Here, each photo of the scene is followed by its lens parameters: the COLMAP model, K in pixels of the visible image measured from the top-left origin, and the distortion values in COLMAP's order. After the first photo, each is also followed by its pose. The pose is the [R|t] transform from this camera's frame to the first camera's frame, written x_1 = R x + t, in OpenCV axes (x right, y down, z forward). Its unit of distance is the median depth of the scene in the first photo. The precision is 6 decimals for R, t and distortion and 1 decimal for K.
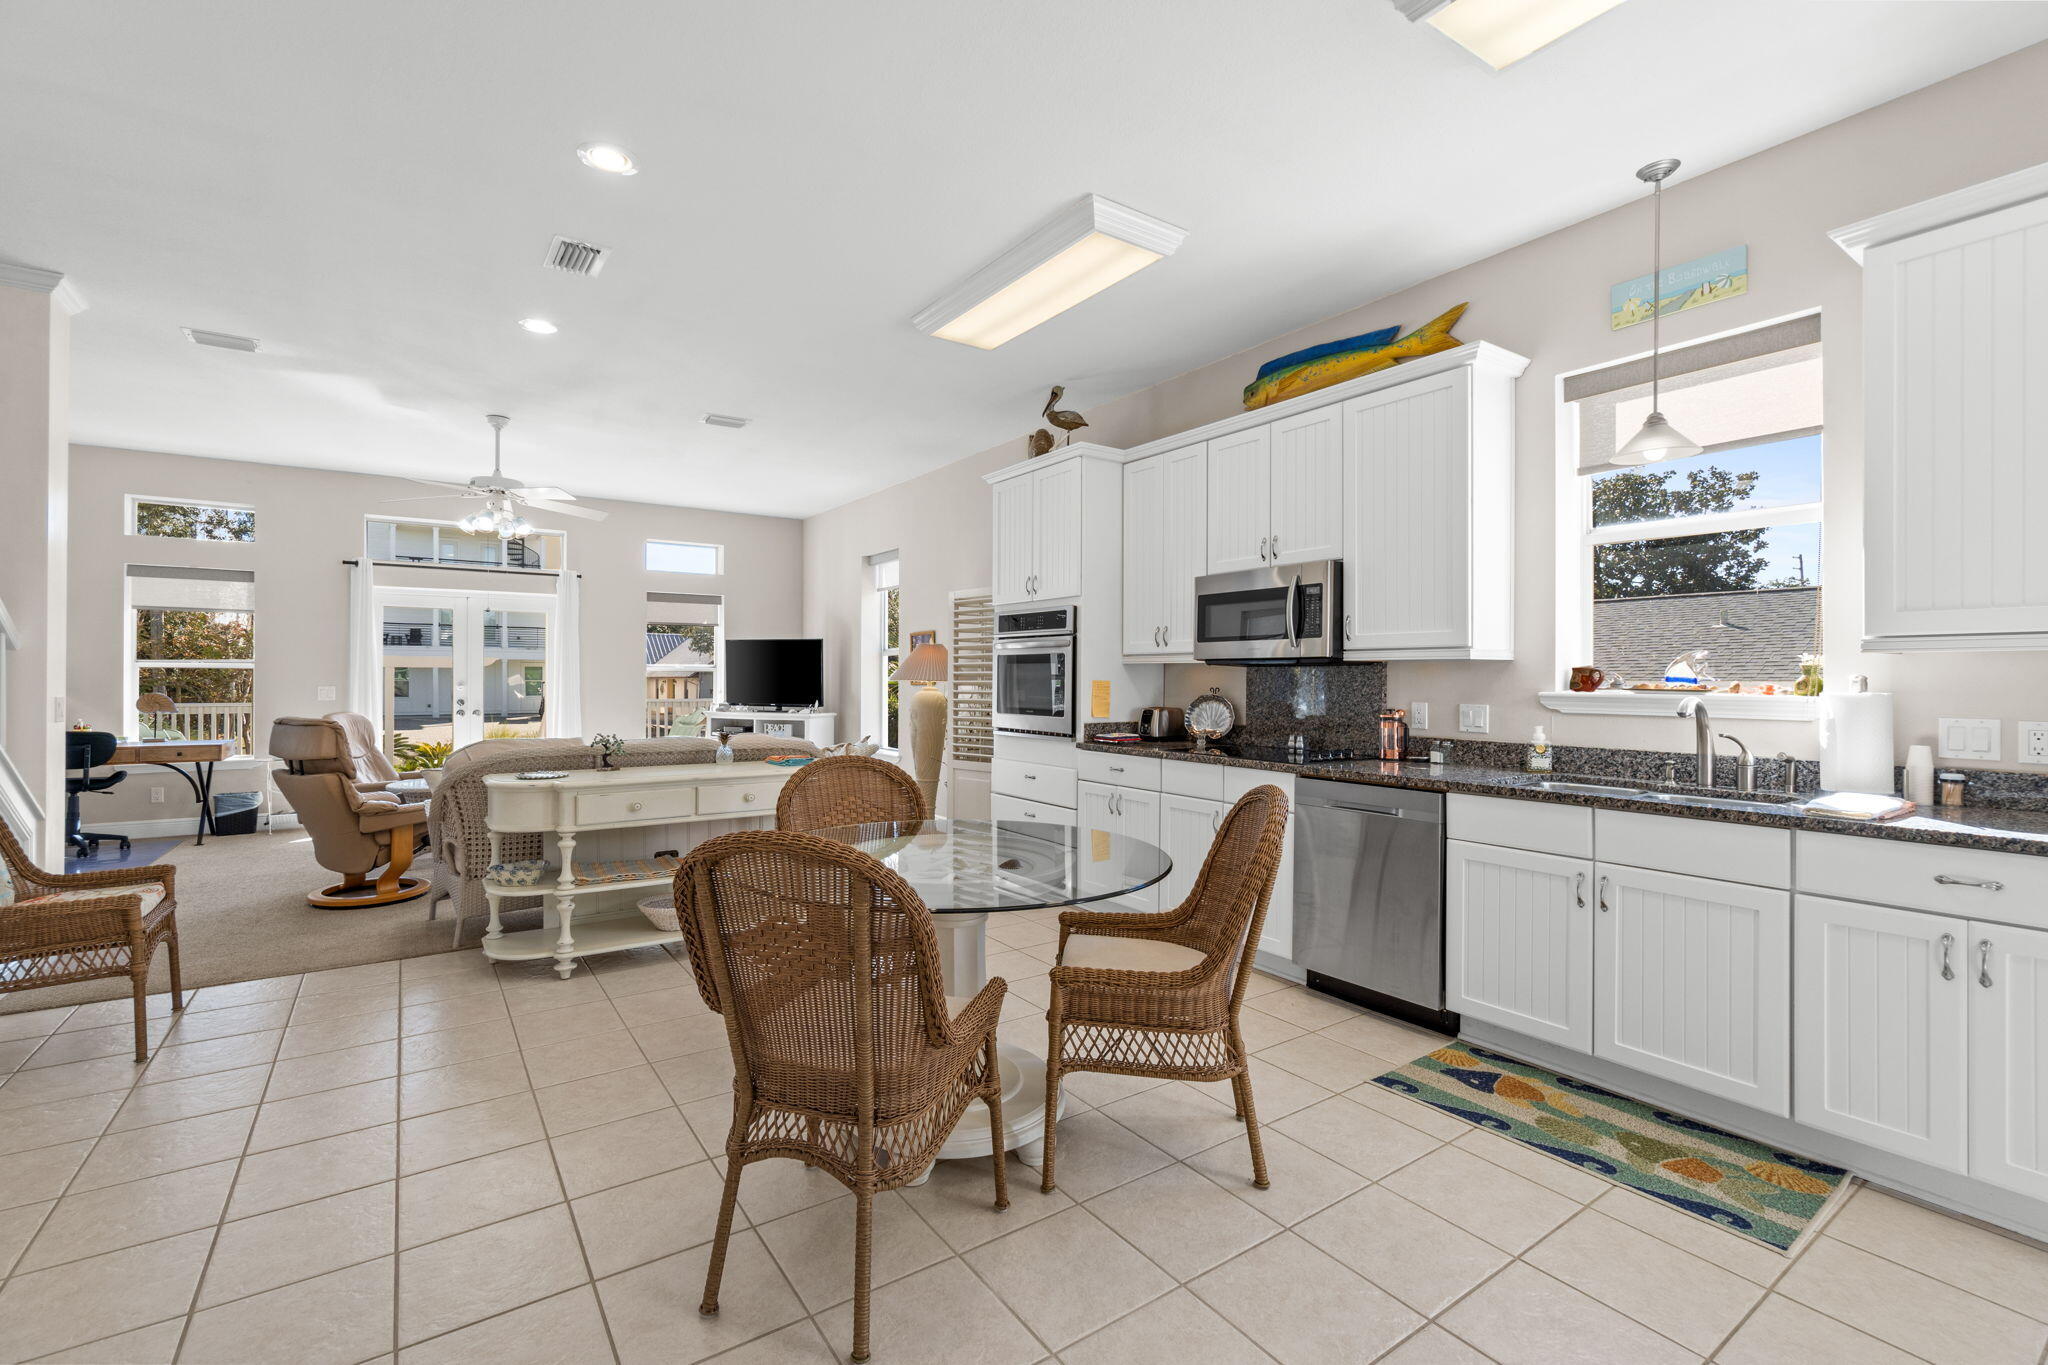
lens RADIAL K [[896.0, 0, 993.7], [0, 896.0, 680.7], [0, 0, 1]] dist [0.000604, 0.000866]
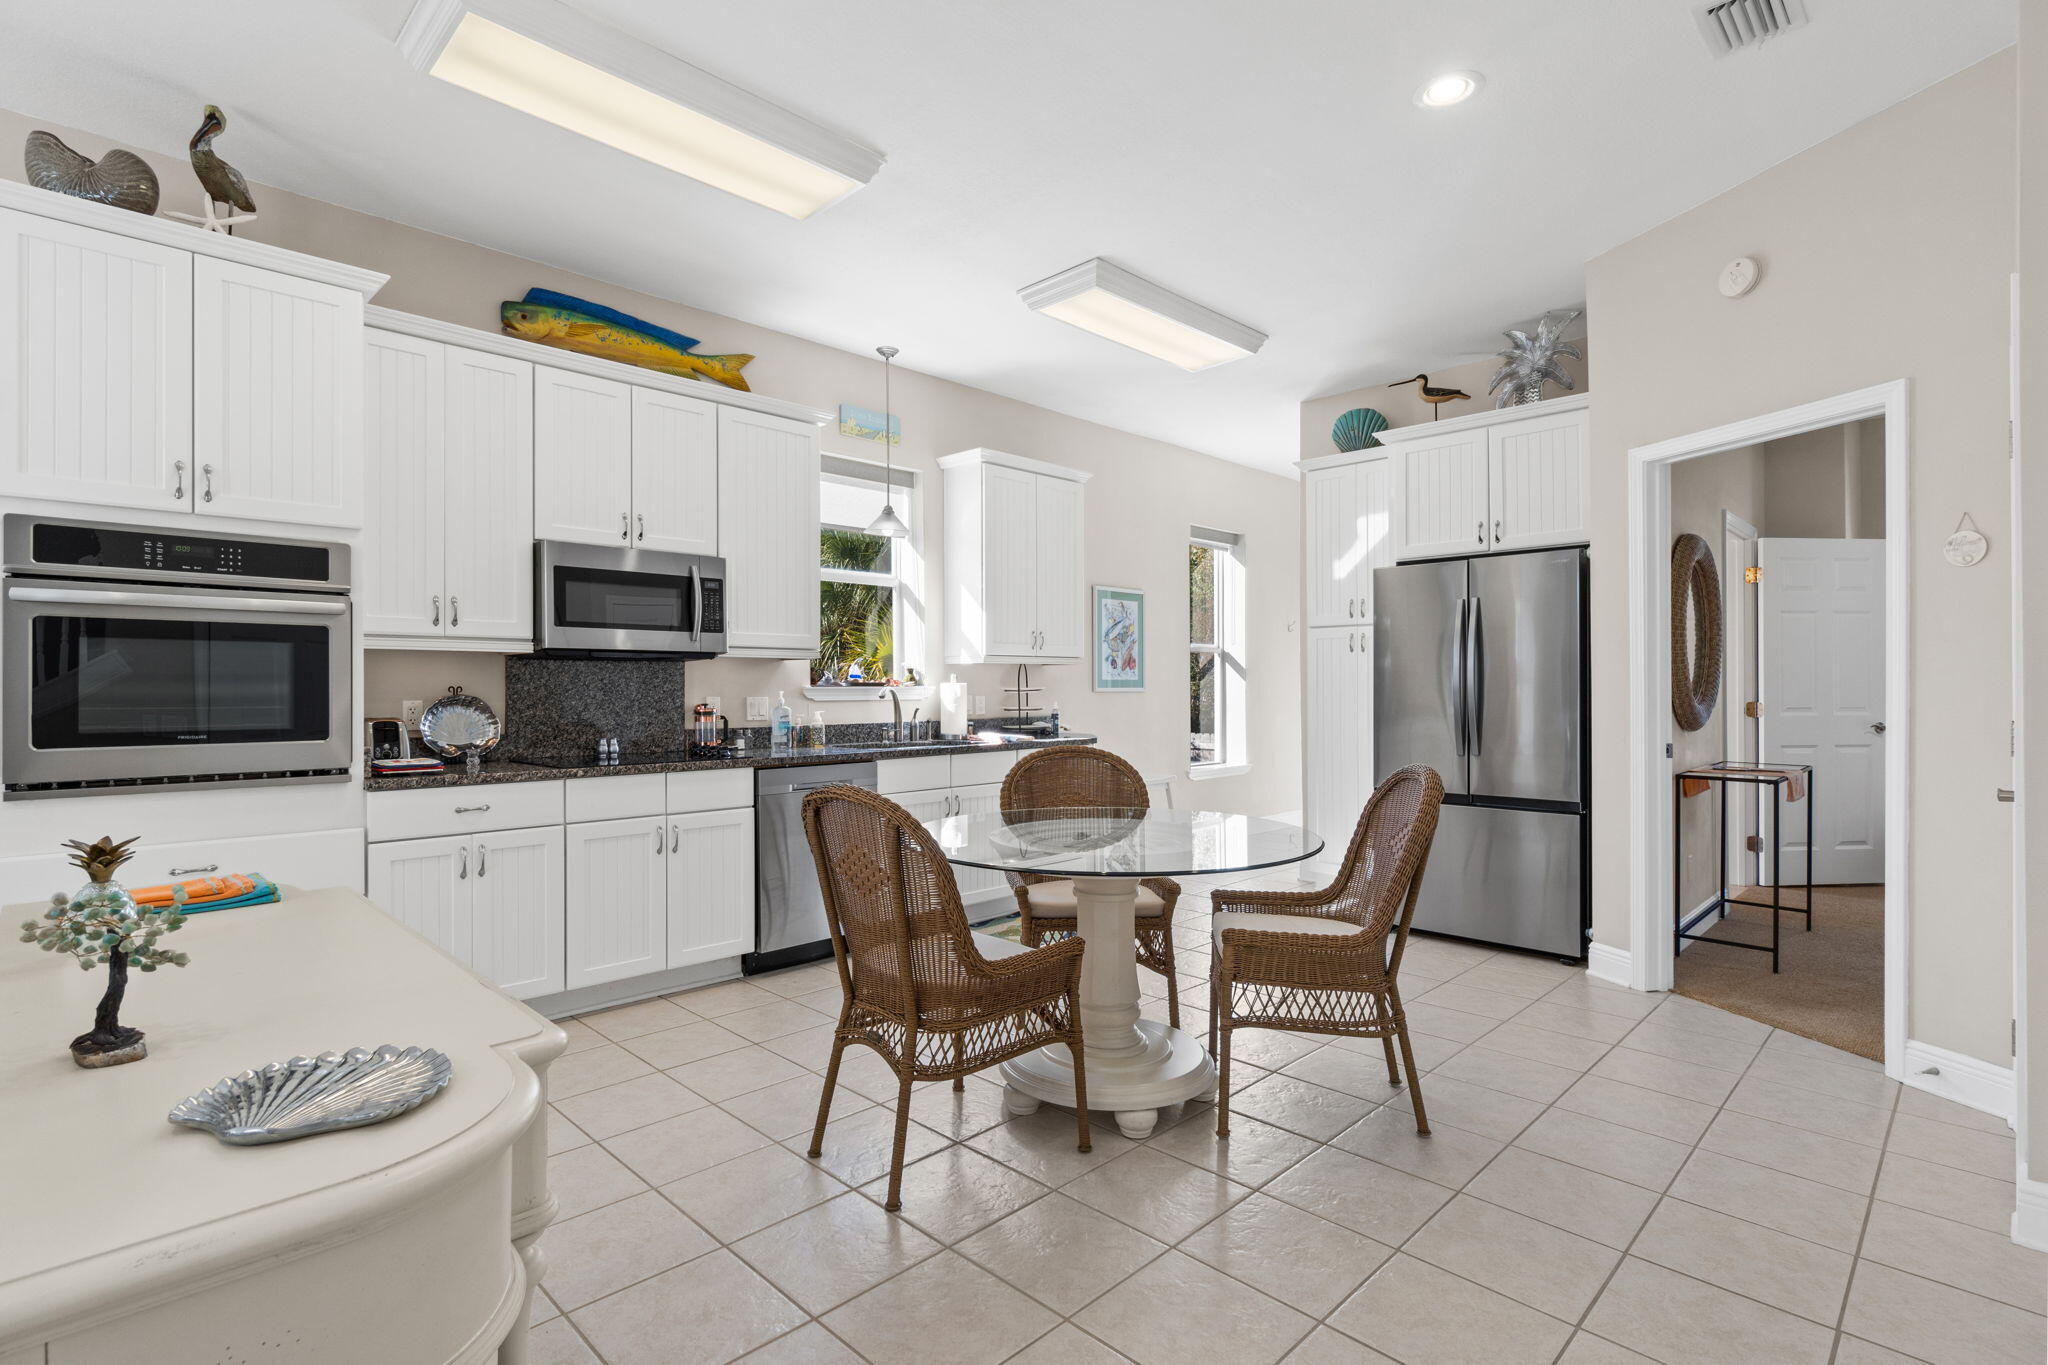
lens RADIAL K [[963.2, 0, 1017.9], [0, 963.2, 688.6], [0, 0, 1]] dist [0.001375, 0.000703]
pose [[-0.187903, 0.001002, 0.982187, -0.694176], [0.011089, 0.999938, 0.001101, 0.015693], [-0.982125, 0.011098, -0.187903, 0.800799]]
